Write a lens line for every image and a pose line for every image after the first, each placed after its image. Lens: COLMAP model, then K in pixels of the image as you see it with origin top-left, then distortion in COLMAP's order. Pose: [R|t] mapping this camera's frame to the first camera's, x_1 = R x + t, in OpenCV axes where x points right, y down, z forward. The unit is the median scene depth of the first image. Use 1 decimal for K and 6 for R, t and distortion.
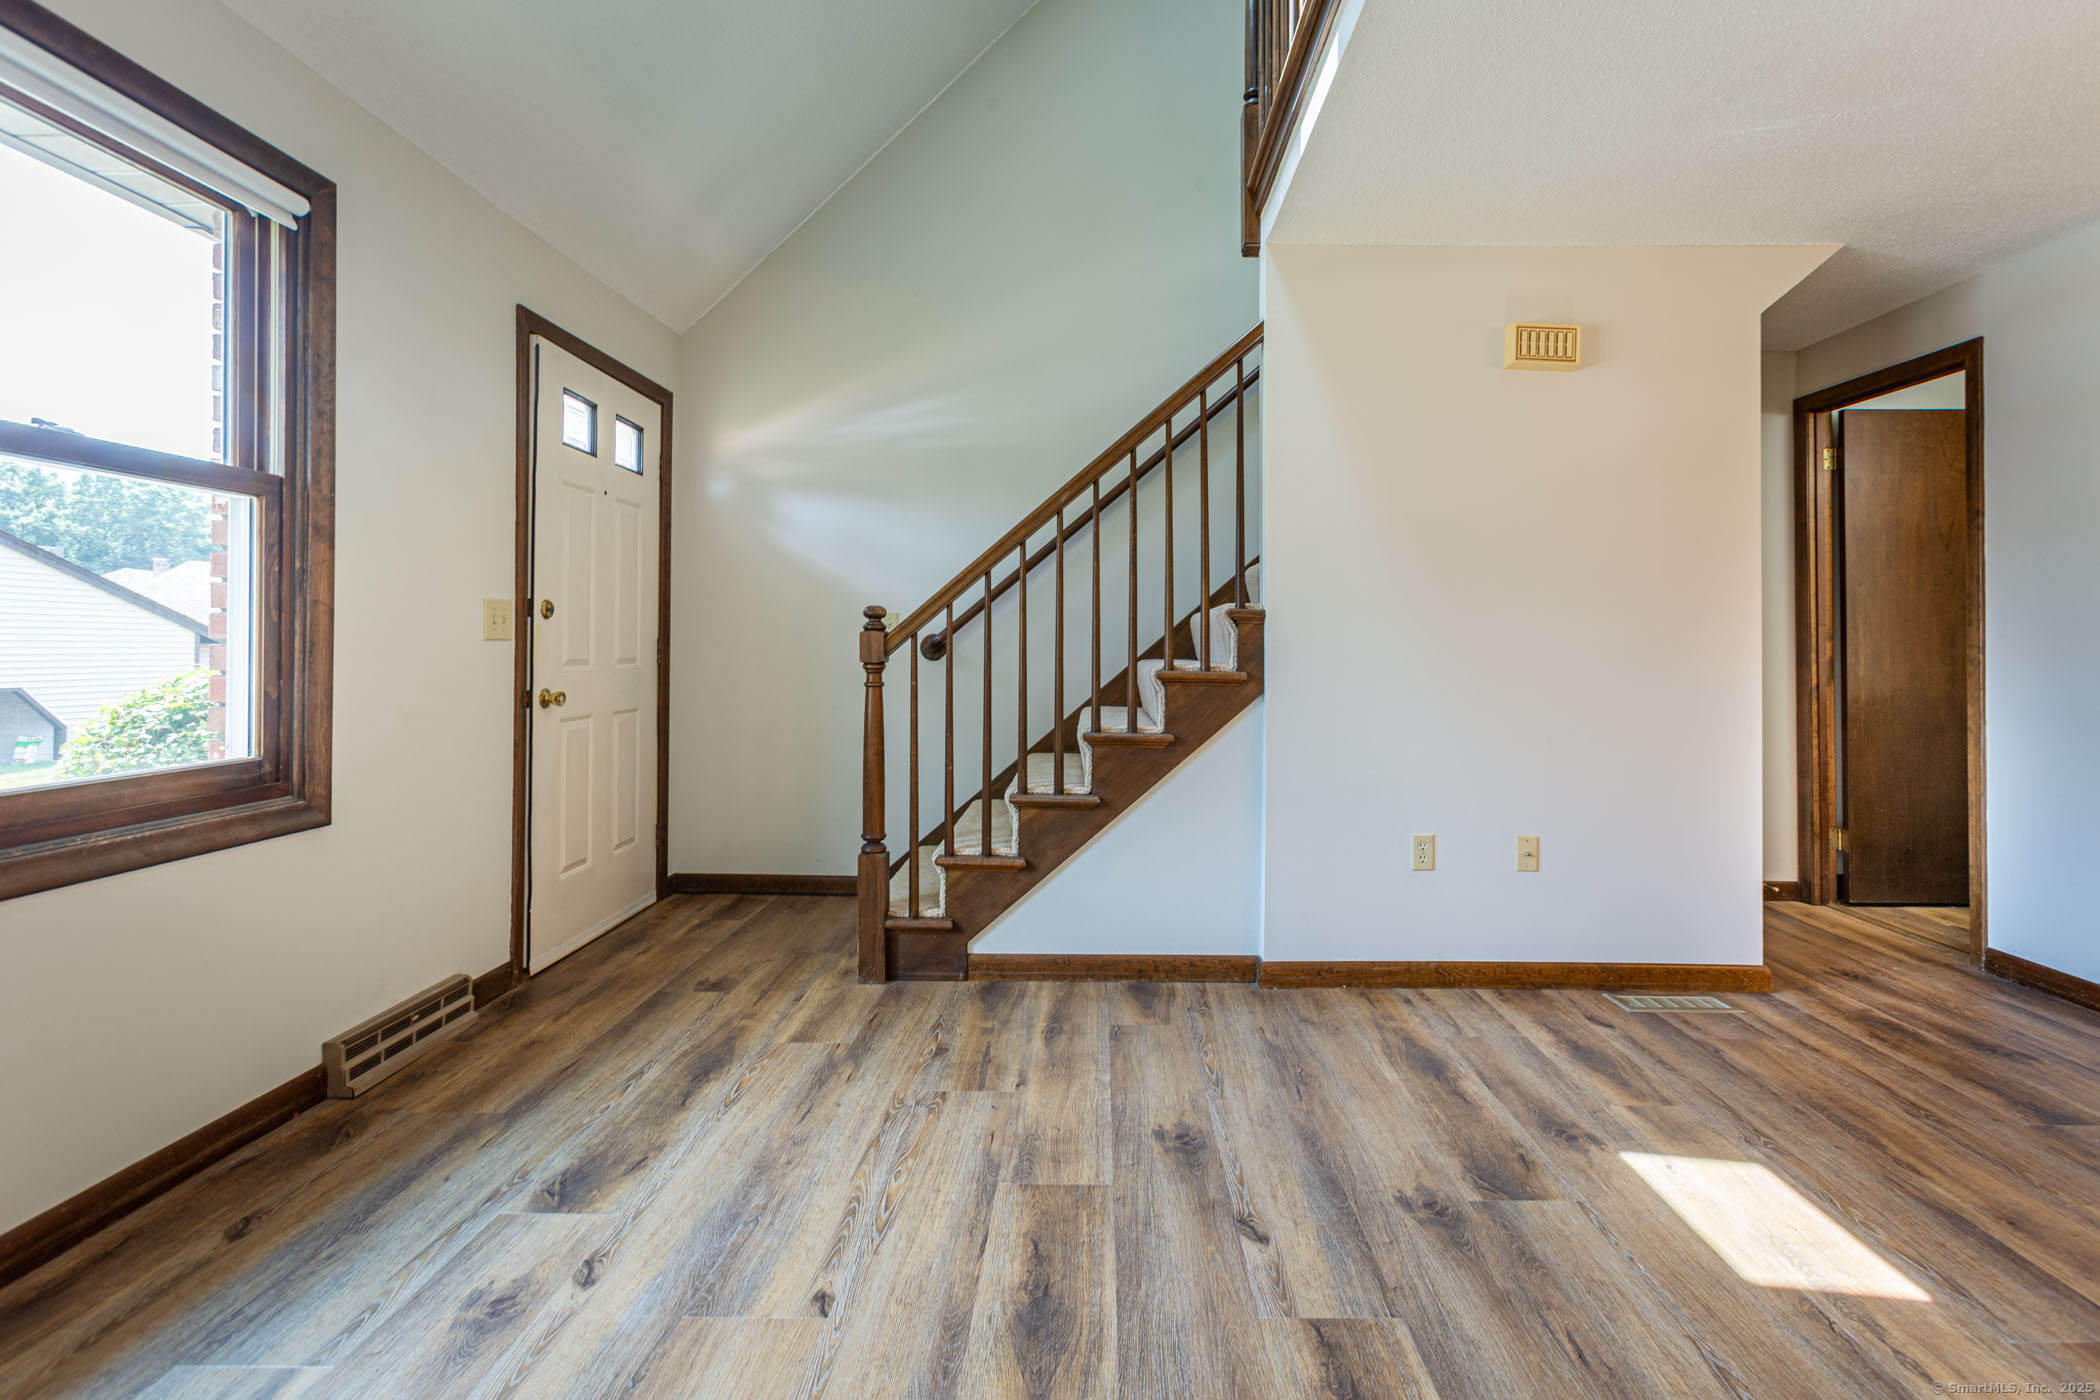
lens RADIAL K [[942.5, 0, 1099.9], [0, 942.5, 638.7], [0, 0, 1]] dist [0.000928, 0.000387]
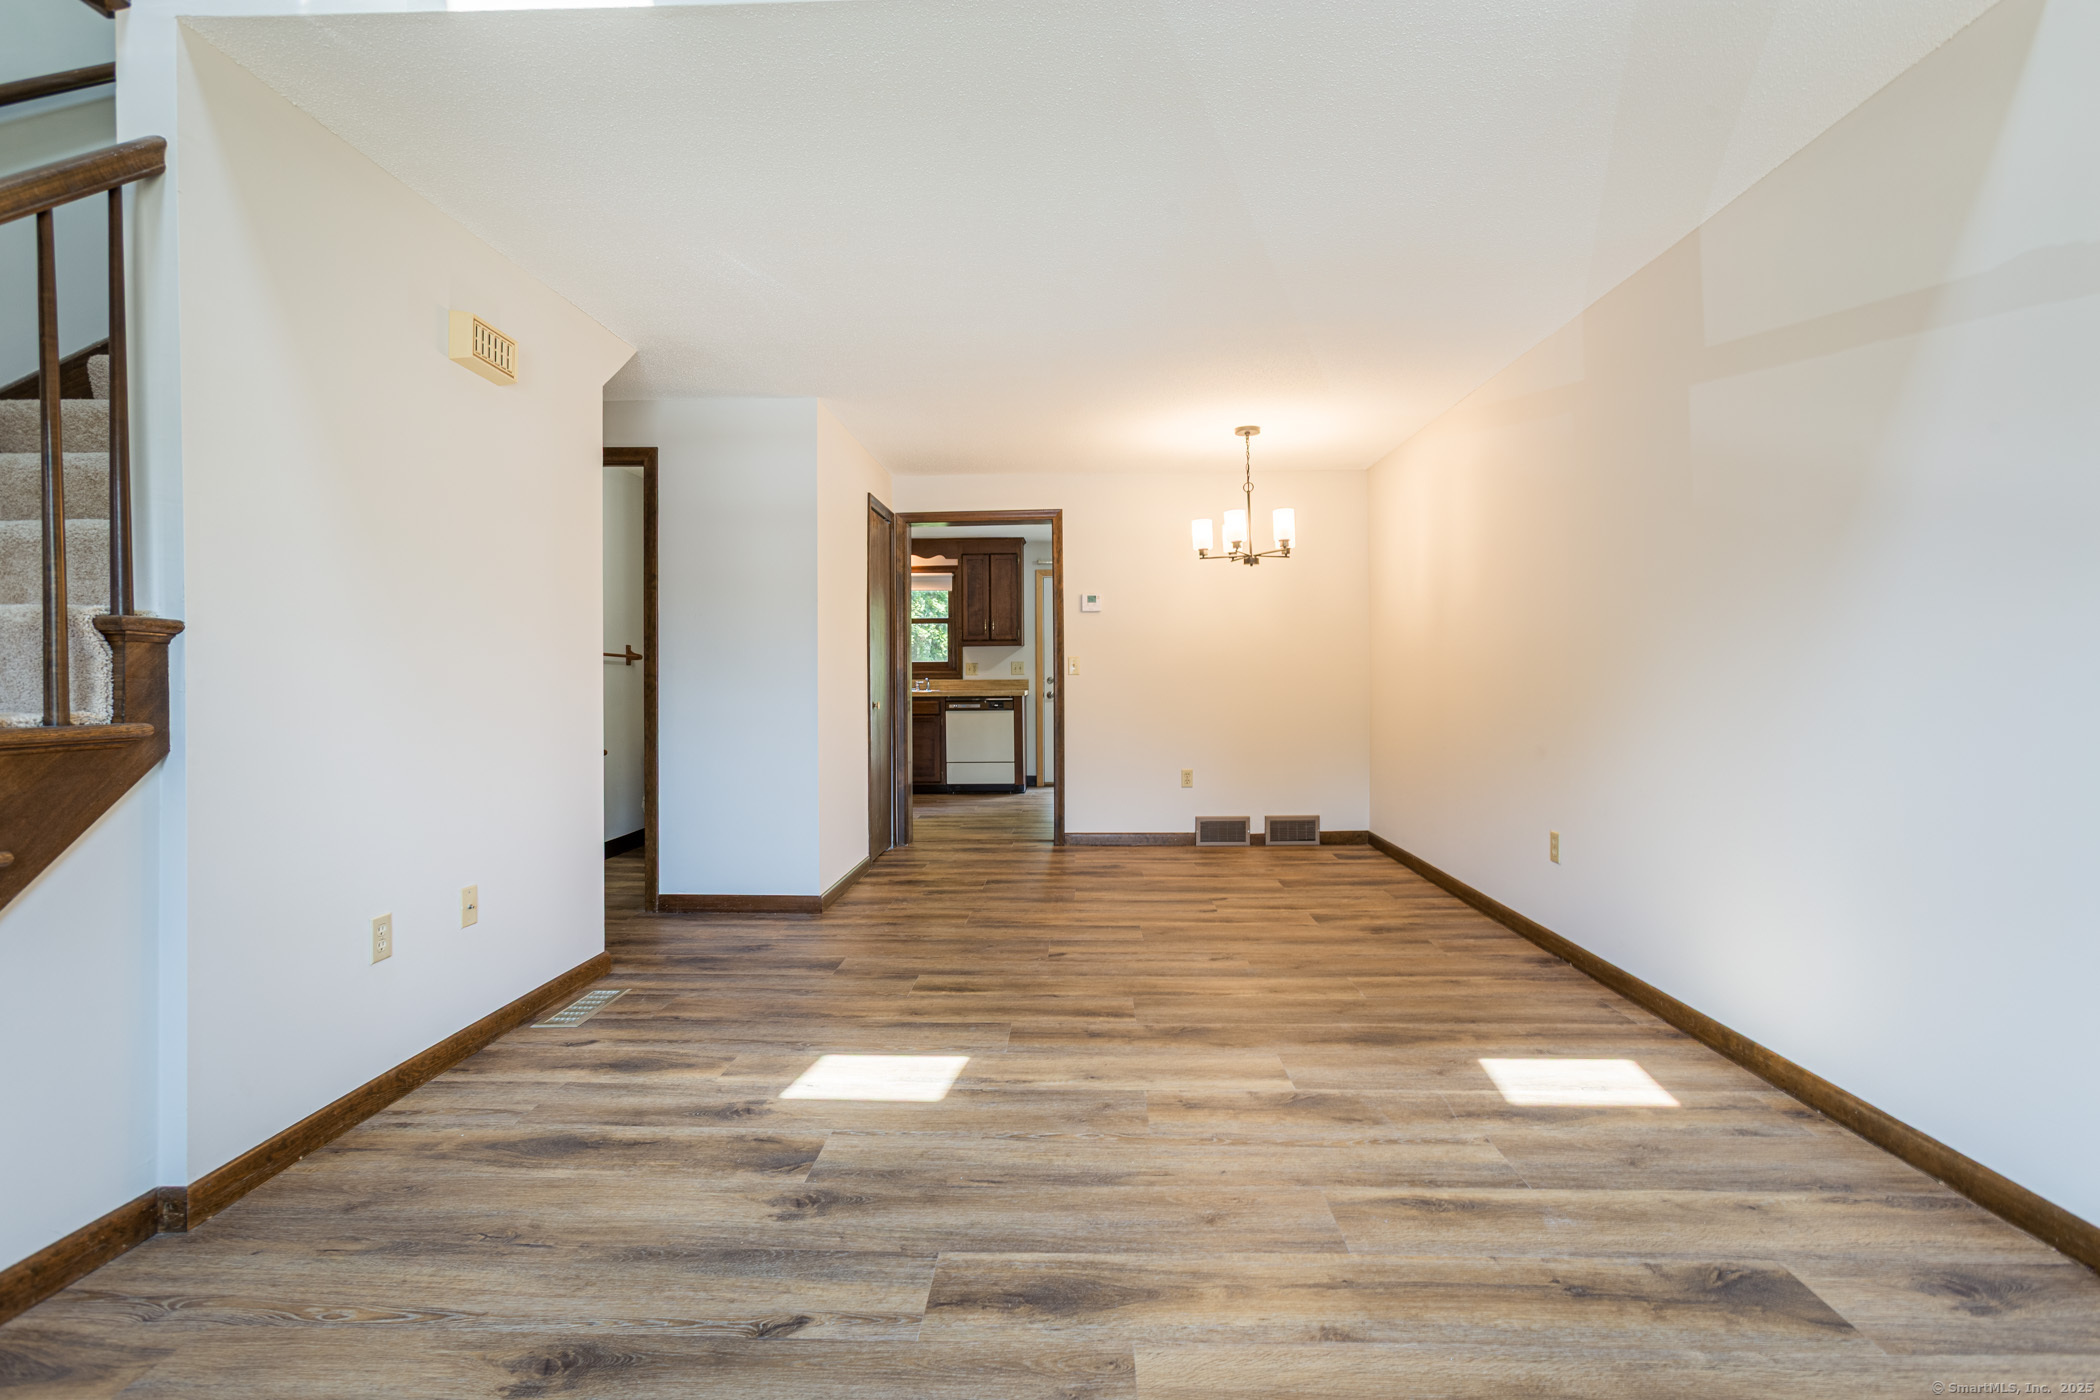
lens RADIAL K [[920.1, 0, 1057.9], [0, 920.1, 695.4], [0, 0, 1]] dist [-0.026485, 0.008200]
pose [[0.043489, -0.027405, 0.998678, -0.495932], [-0.001237, 0.999621, 0.027484, 0.002392], [-0.999053, -0.002430, 0.043438, 0.516572]]
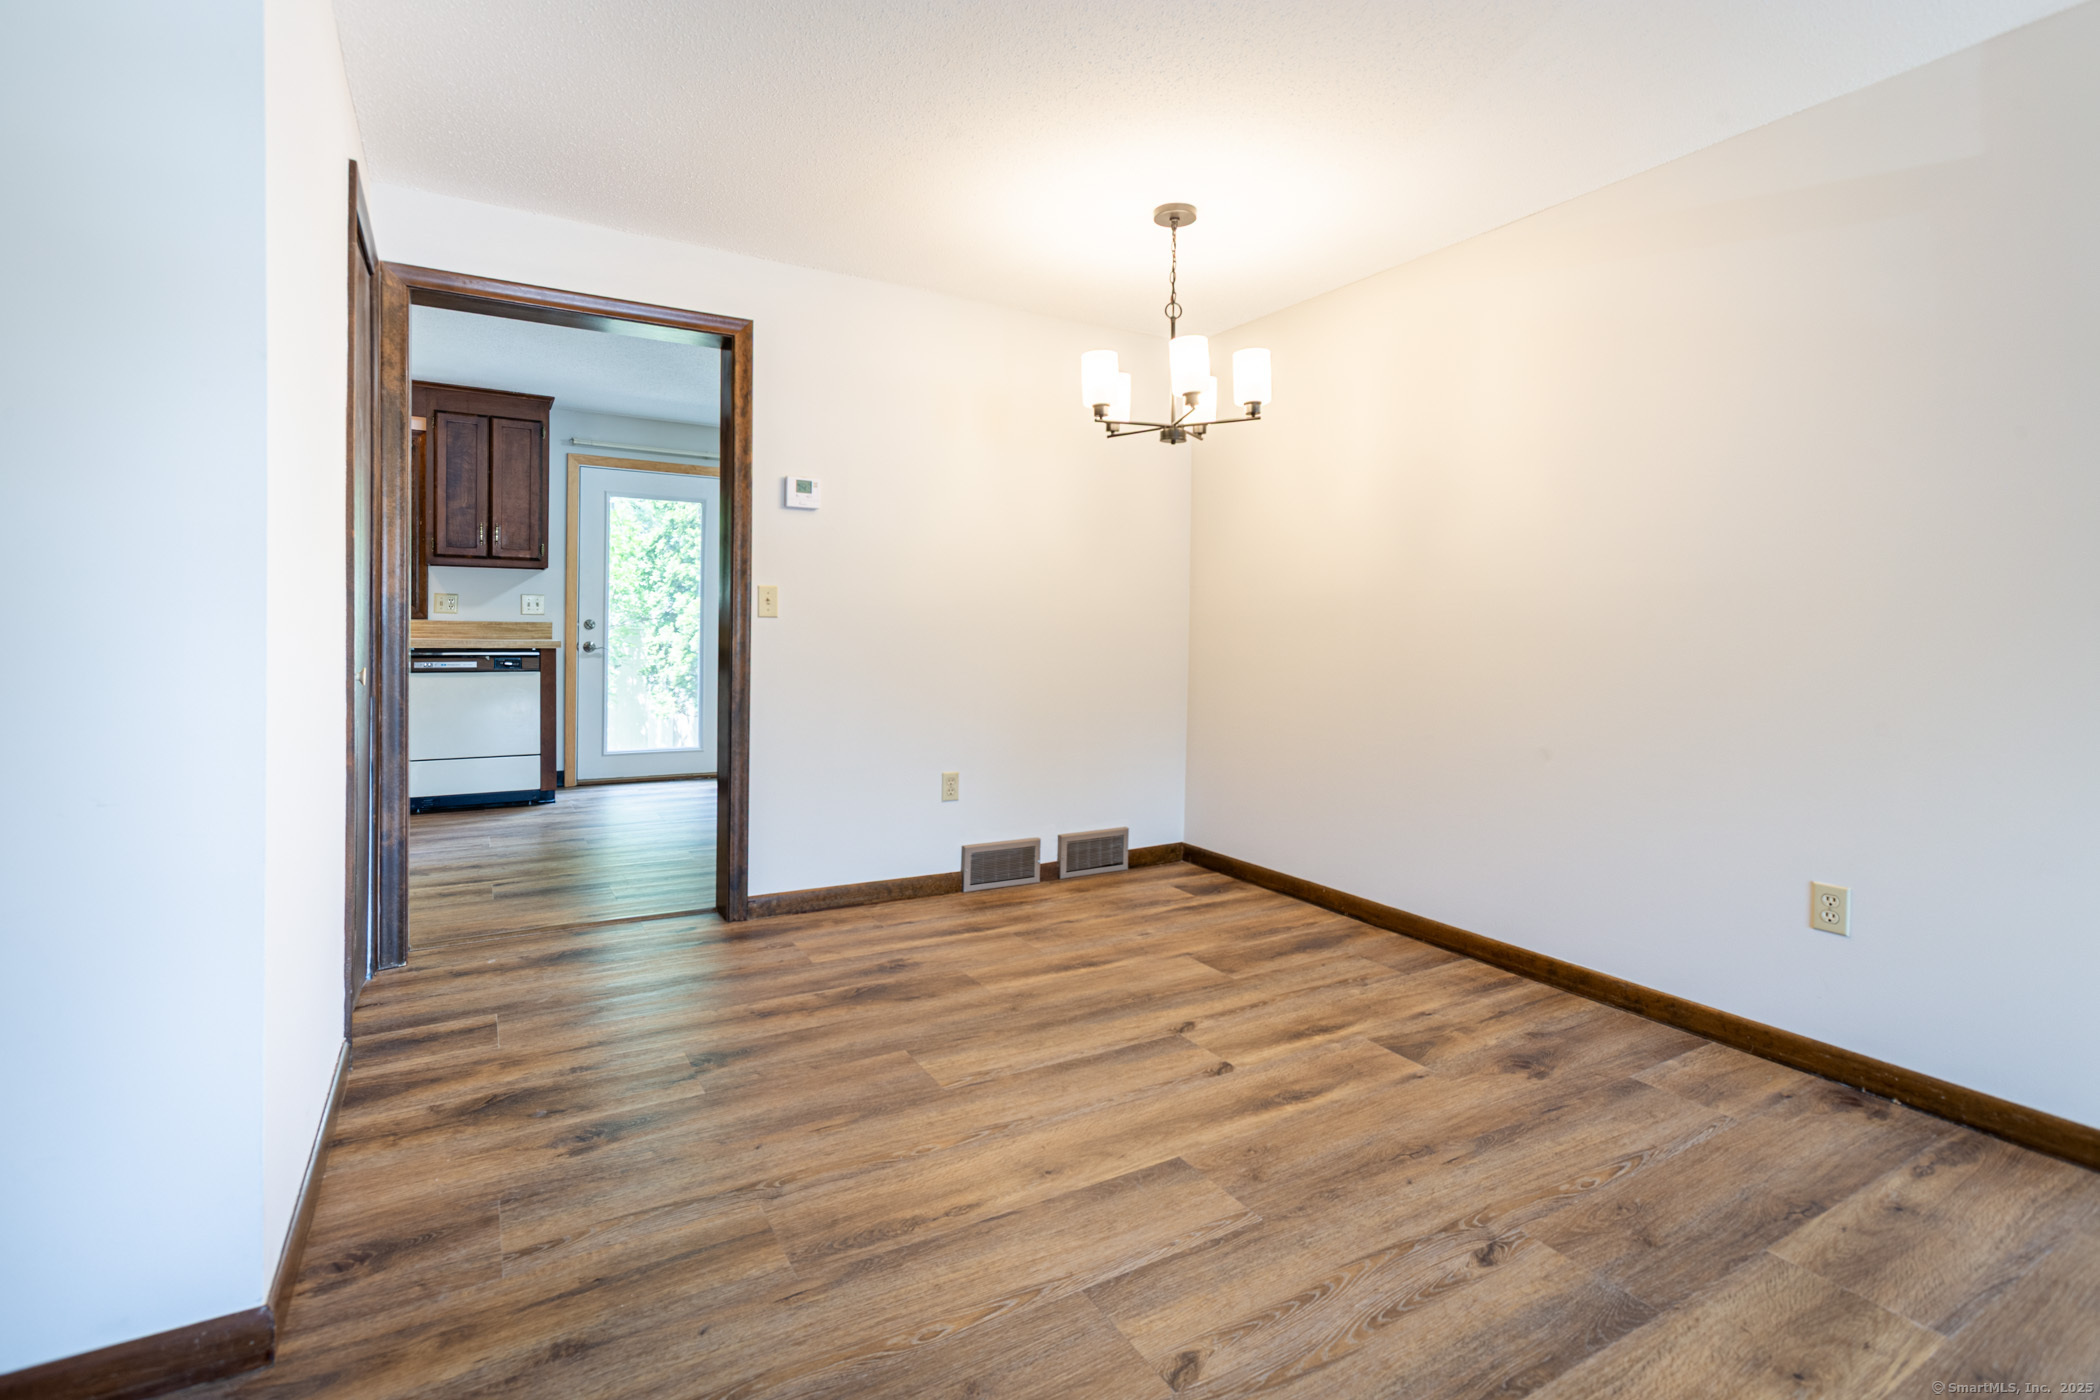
lens RADIAL K [[937.7, 0, 1055.9], [0, 937.7, 660.5], [0, 0, 1]] dist [0.000185, 0.001222]
pose [[-0.500919, -0.043667, 0.864392, 0.580173], [-0.027810, 0.999023, 0.034352, 0.020512], [-0.865047, -0.006832, -0.501644, 0.946080]]
